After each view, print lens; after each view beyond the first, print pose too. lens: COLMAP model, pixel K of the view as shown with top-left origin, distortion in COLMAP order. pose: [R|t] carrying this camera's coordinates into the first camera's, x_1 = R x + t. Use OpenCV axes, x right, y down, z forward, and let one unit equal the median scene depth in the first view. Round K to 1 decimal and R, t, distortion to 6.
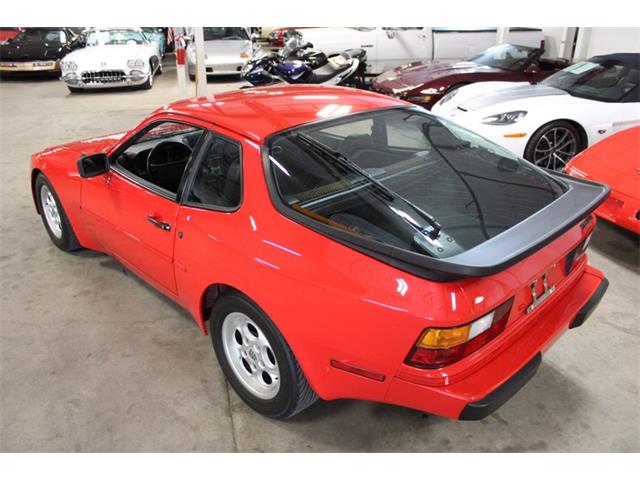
lens RADIAL K [[502.2, 0, 320.0], [0, 502.2, 240.0], [0, 0, 1]] dist [-0.168964, 0.111673]
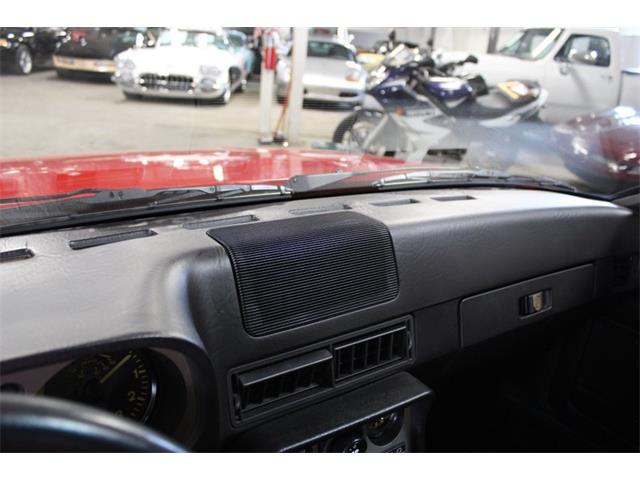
lens RADIAL K [[502.2, 0, 320.0], [0, 502.2, 240.0], [0, 0, 1]] dist [-0.168964, 0.111673]
pose [[0.981708, 0.138537, -0.130601, -0.076607], [-0.149992, 0.985252, -0.082351, -0.066488], [0.117266, 0.100434, 0.988009, 0.291714]]
